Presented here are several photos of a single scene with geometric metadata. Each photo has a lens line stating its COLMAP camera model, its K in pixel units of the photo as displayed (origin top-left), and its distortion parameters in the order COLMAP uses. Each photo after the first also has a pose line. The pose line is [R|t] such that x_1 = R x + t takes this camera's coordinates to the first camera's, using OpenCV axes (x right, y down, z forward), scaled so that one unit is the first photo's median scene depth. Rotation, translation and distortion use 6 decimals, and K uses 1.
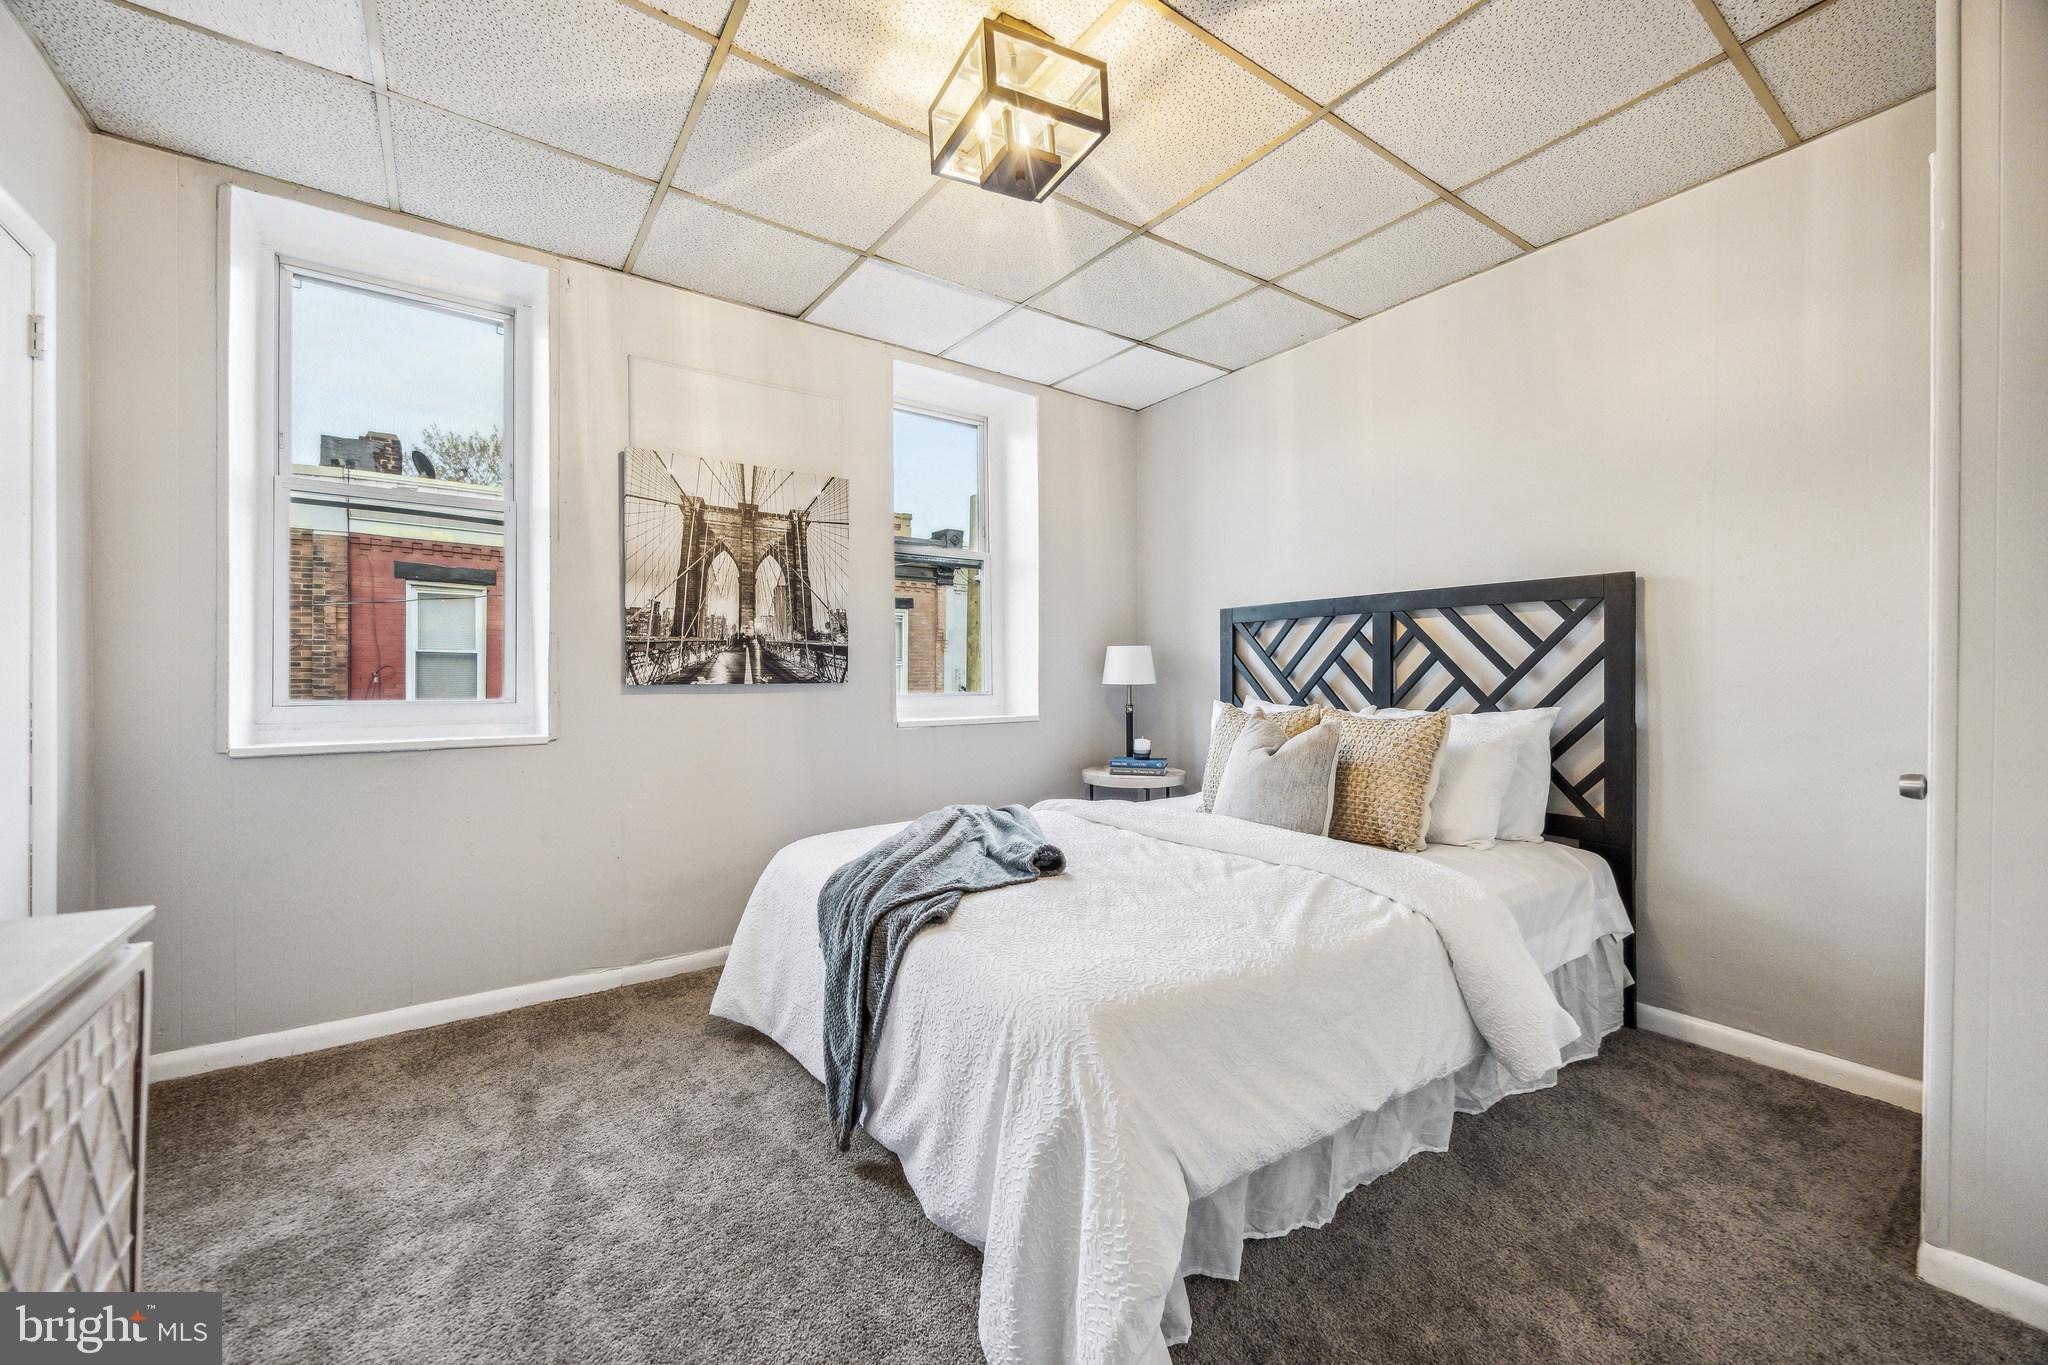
lens RADIAL K [[838.8, 0, 1014.7], [0, 838.8, 679.9], [0, 0, 1]] dist [0.000646, 0.000210]
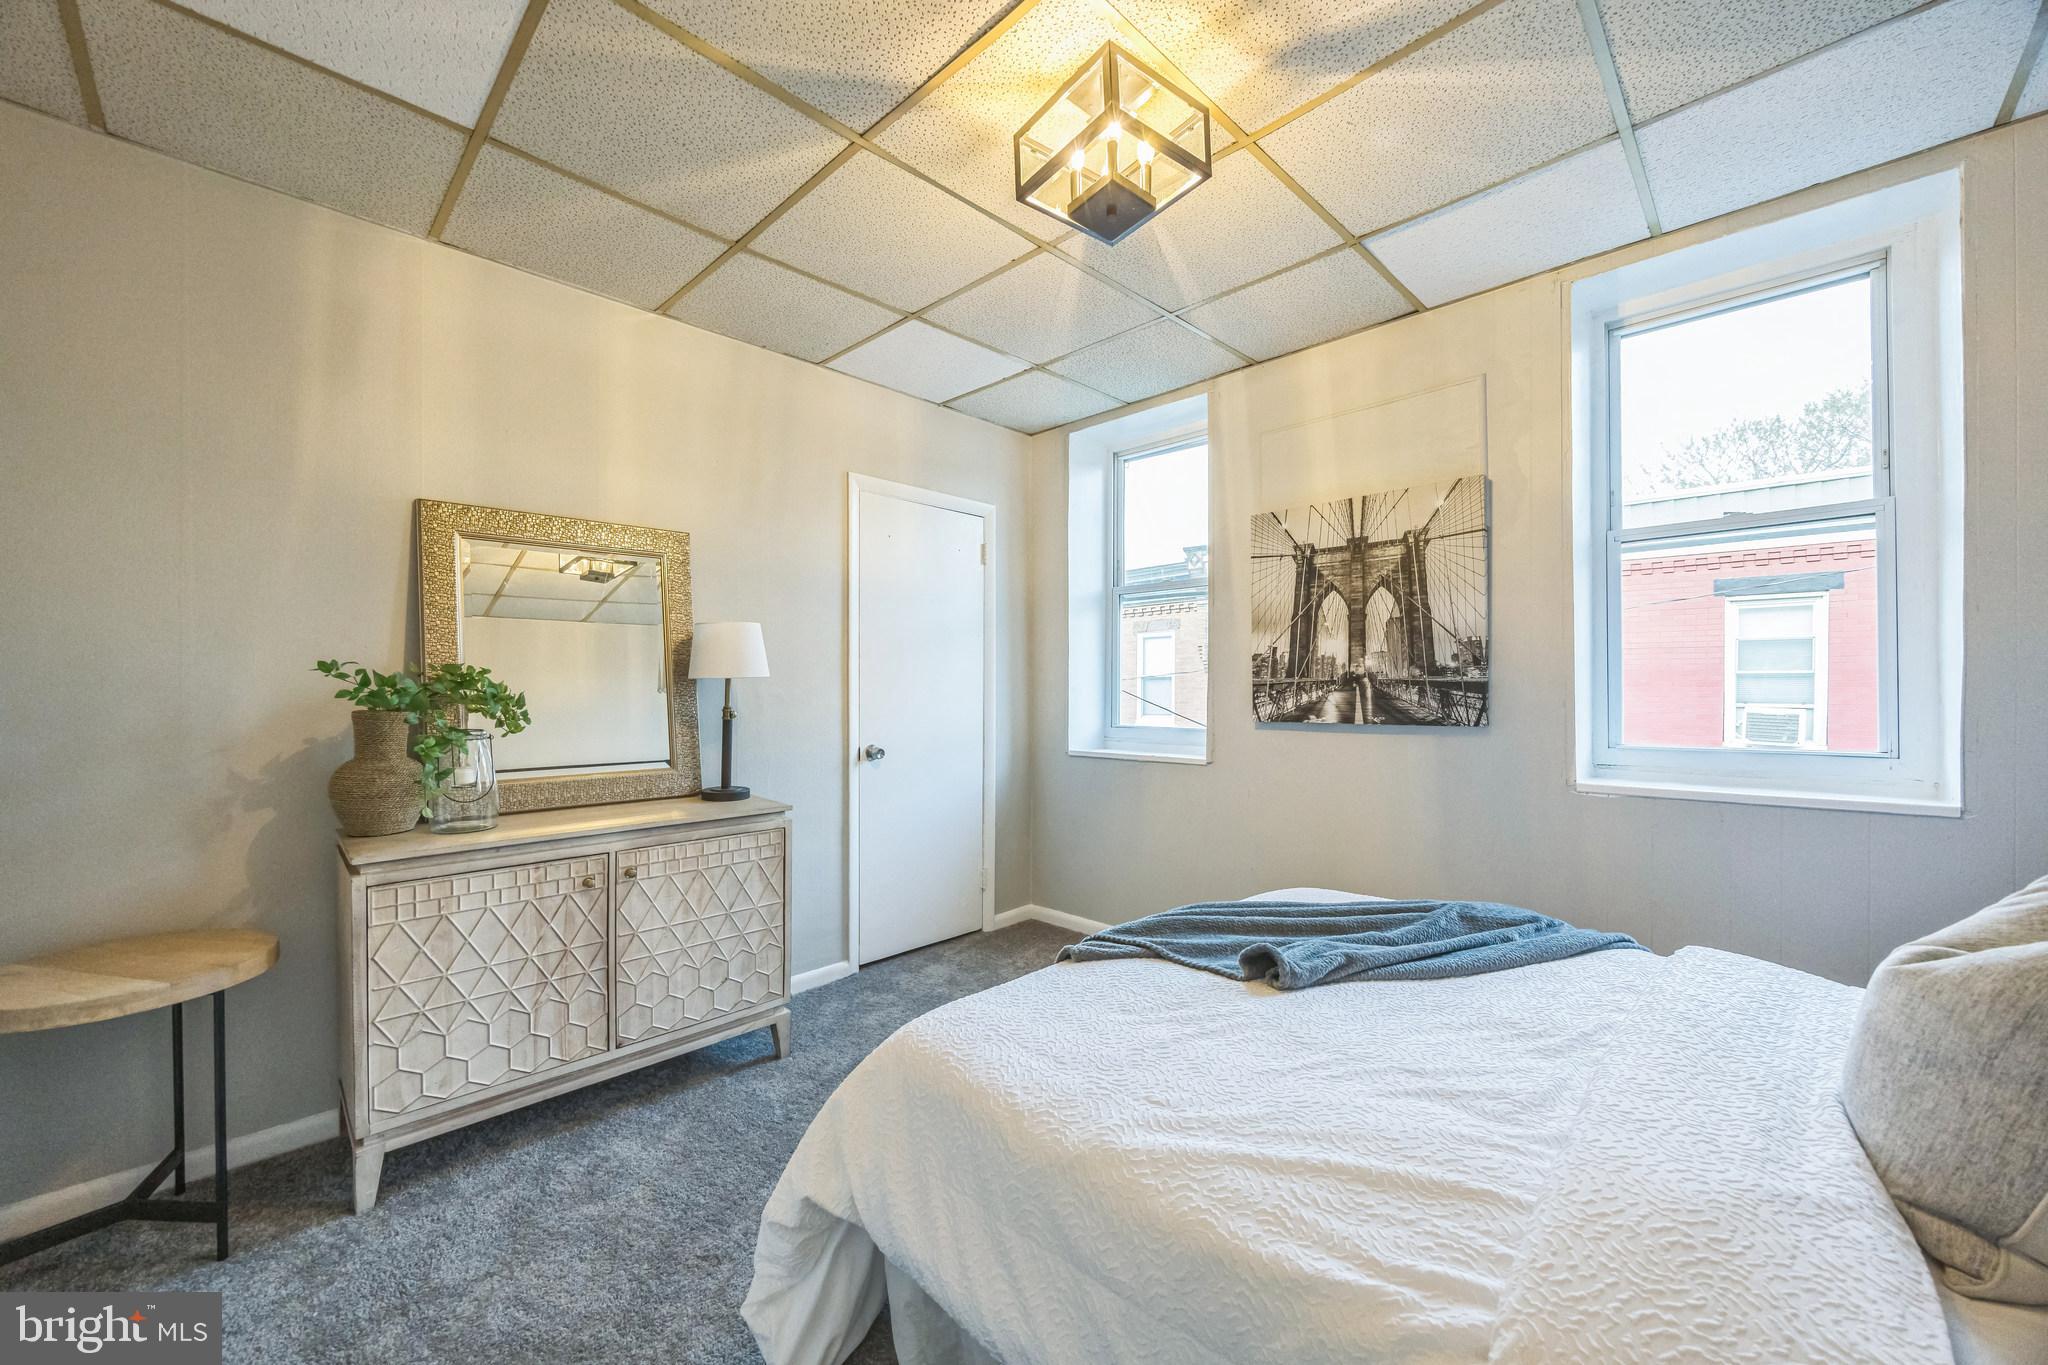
lens RADIAL K [[838.8, 0, 1014.7], [0, 838.8, 679.9], [0, 0, 1]] dist [0.000646, 0.000210]
pose [[0.107665, -0.014889, -0.994076, 0.598009], [-0.005591, 0.999863, -0.015581, -0.028712], [0.994171, 0.007235, 0.107567, 0.504691]]
